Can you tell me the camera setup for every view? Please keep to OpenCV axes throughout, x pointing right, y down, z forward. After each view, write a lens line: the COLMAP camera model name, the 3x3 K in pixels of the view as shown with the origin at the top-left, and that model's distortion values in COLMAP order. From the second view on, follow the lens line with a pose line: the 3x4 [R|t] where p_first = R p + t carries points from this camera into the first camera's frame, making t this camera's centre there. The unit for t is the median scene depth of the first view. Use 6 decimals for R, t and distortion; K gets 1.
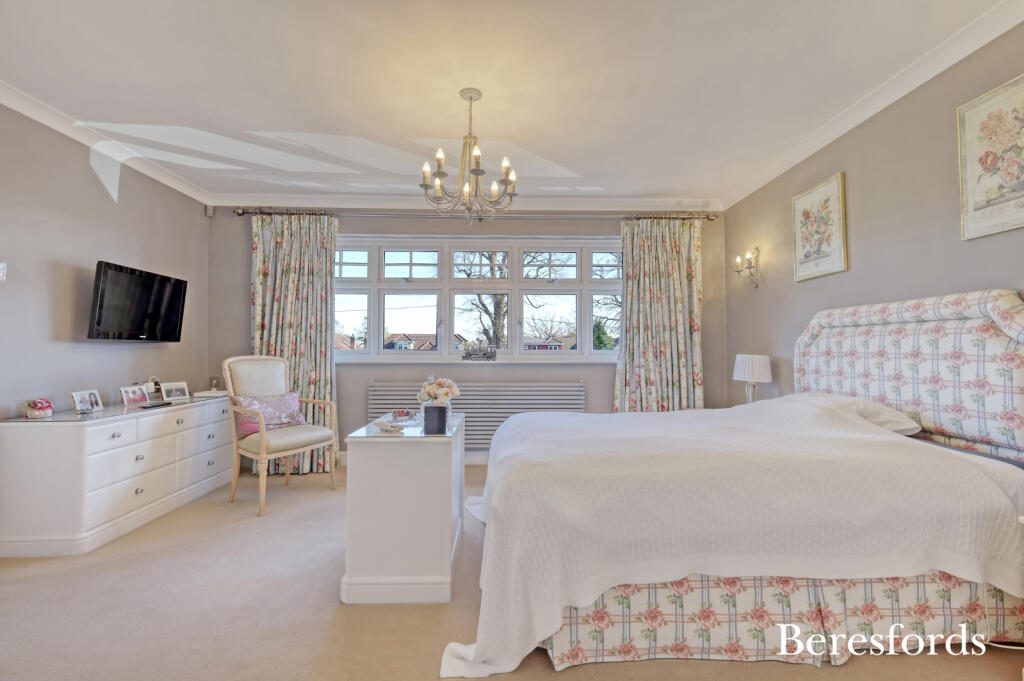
lens RADIAL K [[448.2, 0, 512.2], [0, 448.2, 337.1], [0, 0, 1]] dist [0.002114, 0.000335]
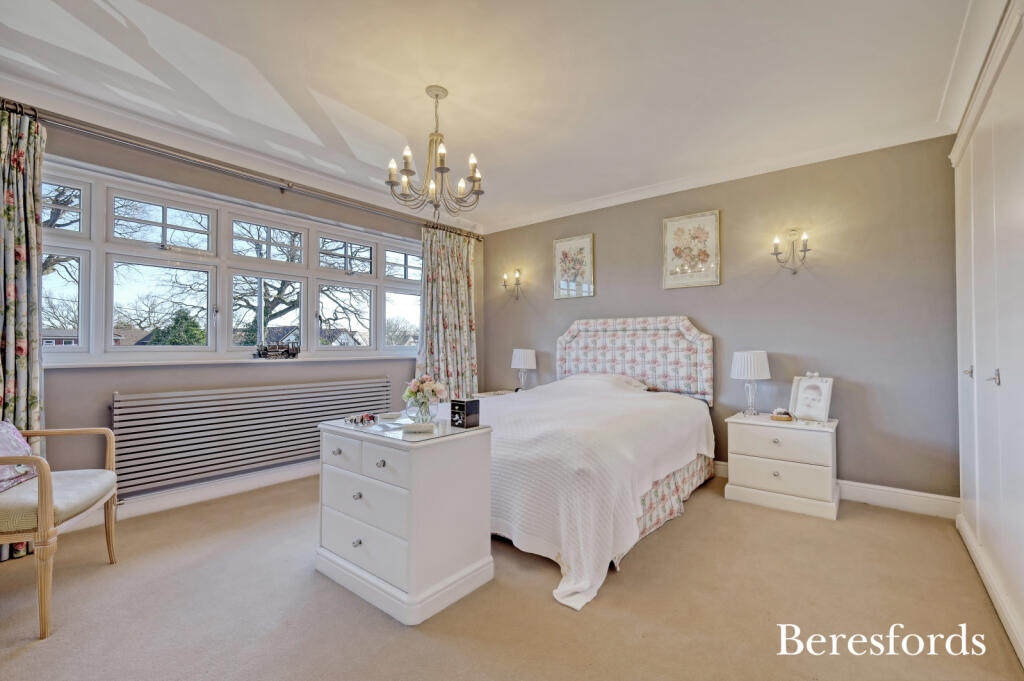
lens RADIAL K [[446.8, 0, 512.0], [0, 446.8, 340.5], [0, 0, 1]] dist [-0.000651, 0.000125]
pose [[0.642705, 0.008015, 0.766072, -0.590195], [-0.021466, 0.999741, 0.007550, 0.003932], [-0.765813, -0.021297, 0.642710, 0.176740]]
